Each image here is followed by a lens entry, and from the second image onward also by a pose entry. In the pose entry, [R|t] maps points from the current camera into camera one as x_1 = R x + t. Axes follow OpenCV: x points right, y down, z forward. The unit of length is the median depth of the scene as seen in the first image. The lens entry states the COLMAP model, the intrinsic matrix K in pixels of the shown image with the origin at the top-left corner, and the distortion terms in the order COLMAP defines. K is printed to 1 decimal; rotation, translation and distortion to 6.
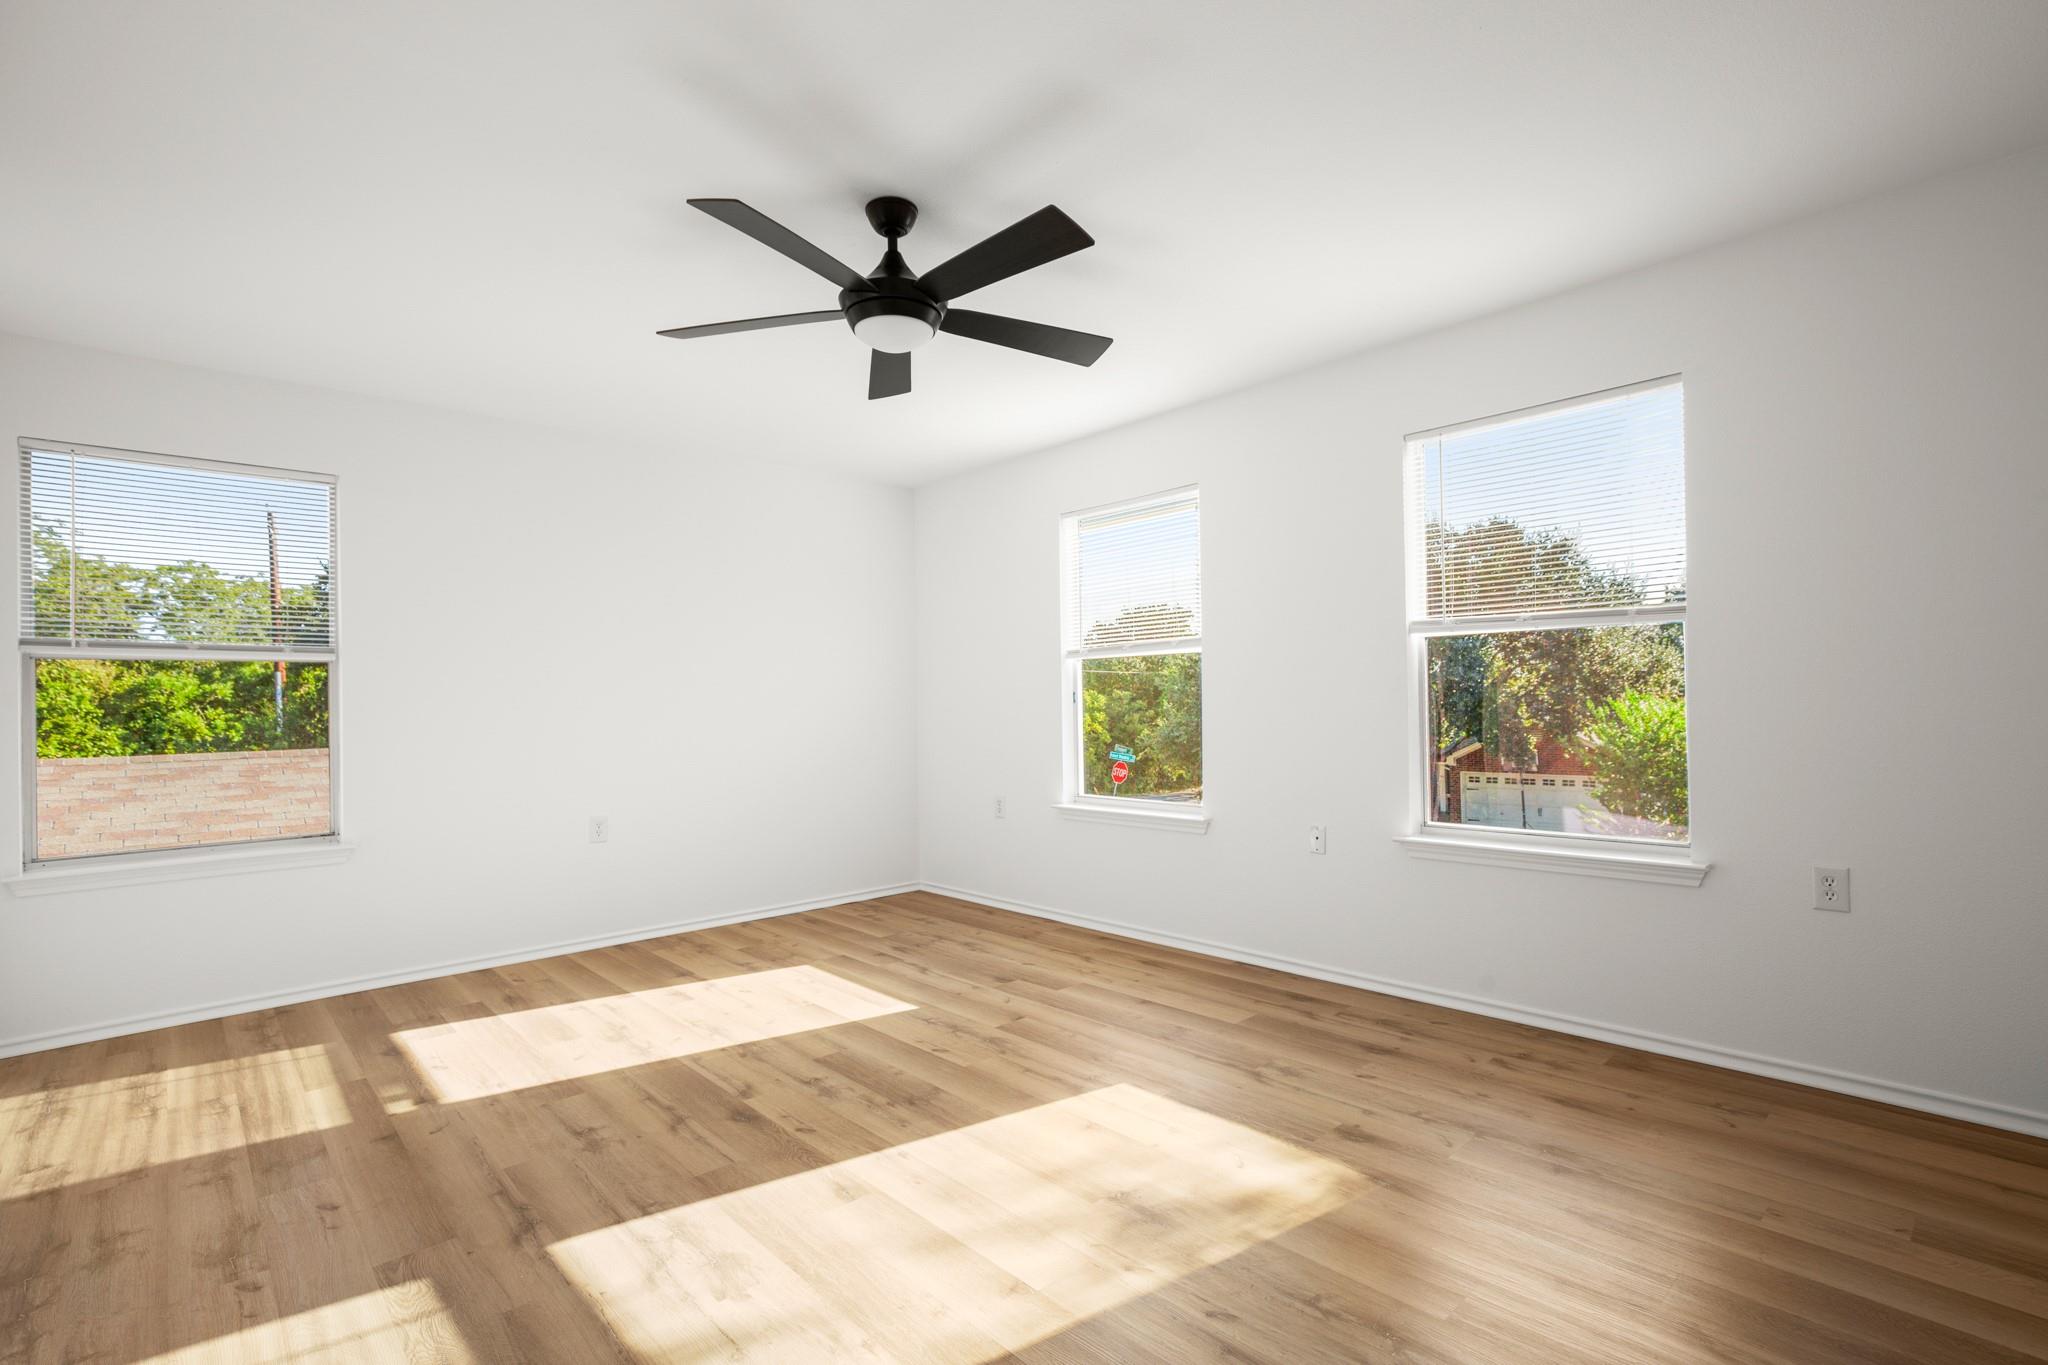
lens RADIAL K [[933.2, 0, 1038.0], [0, 933.2, 701.1], [0, 0, 1]] dist [-0.012234, 0.008153]
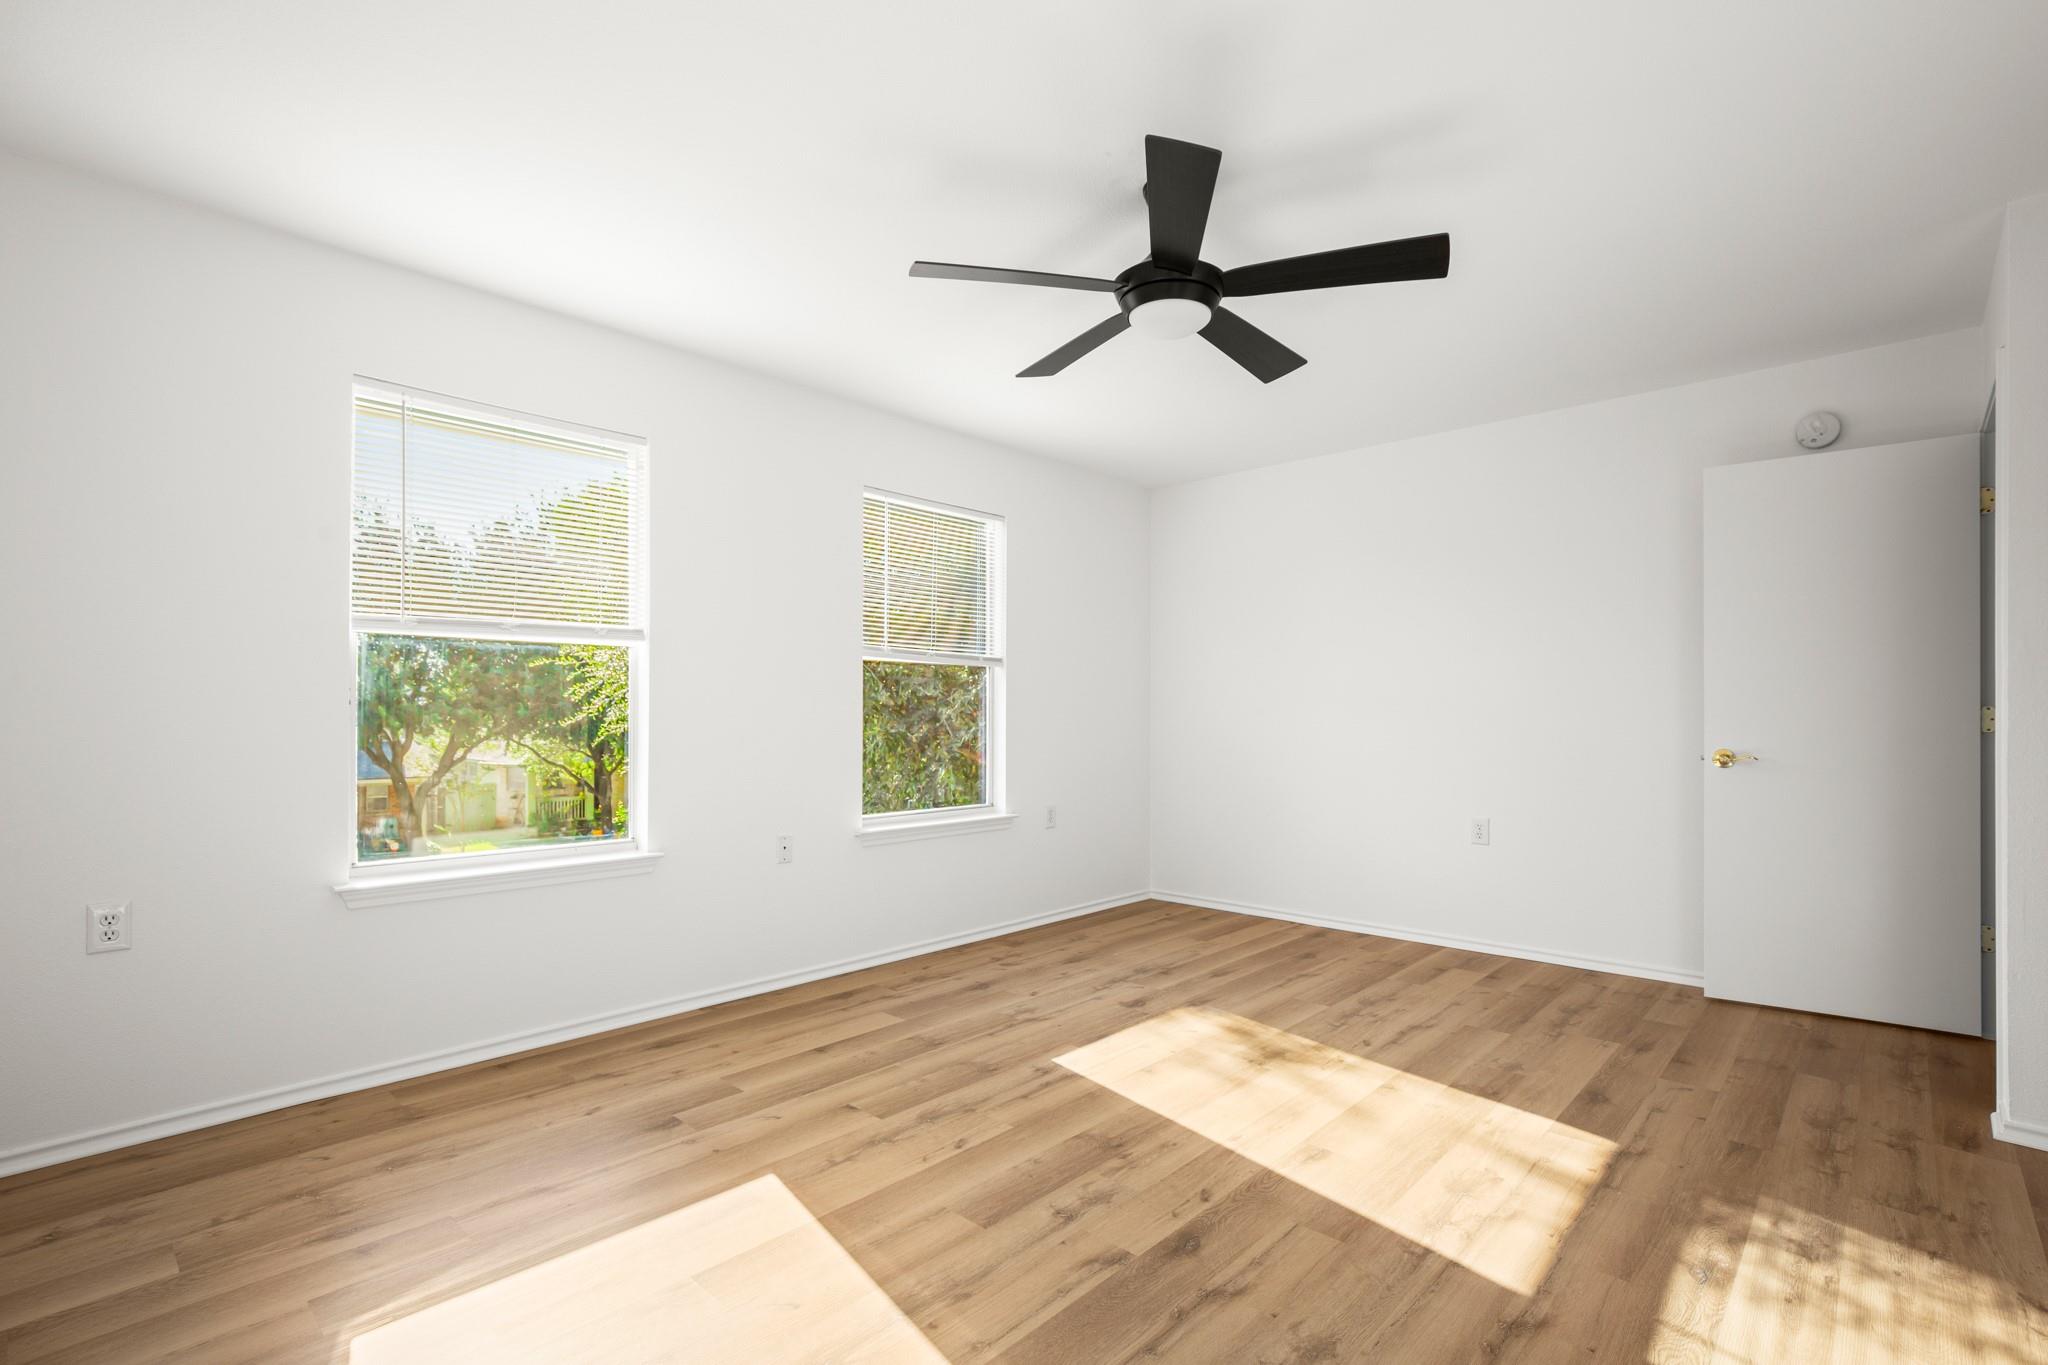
lens RADIAL K [[933.2, 0, 1038.0], [0, 933.2, 701.1], [0, 0, 1]] dist [-0.012234, 0.008153]
pose [[-0.063087, 0.031723, 0.997504, -1.017760], [-0.005991, 0.999465, -0.032164, 0.026741], [-0.997990, -0.008005, -0.062863, 1.103225]]
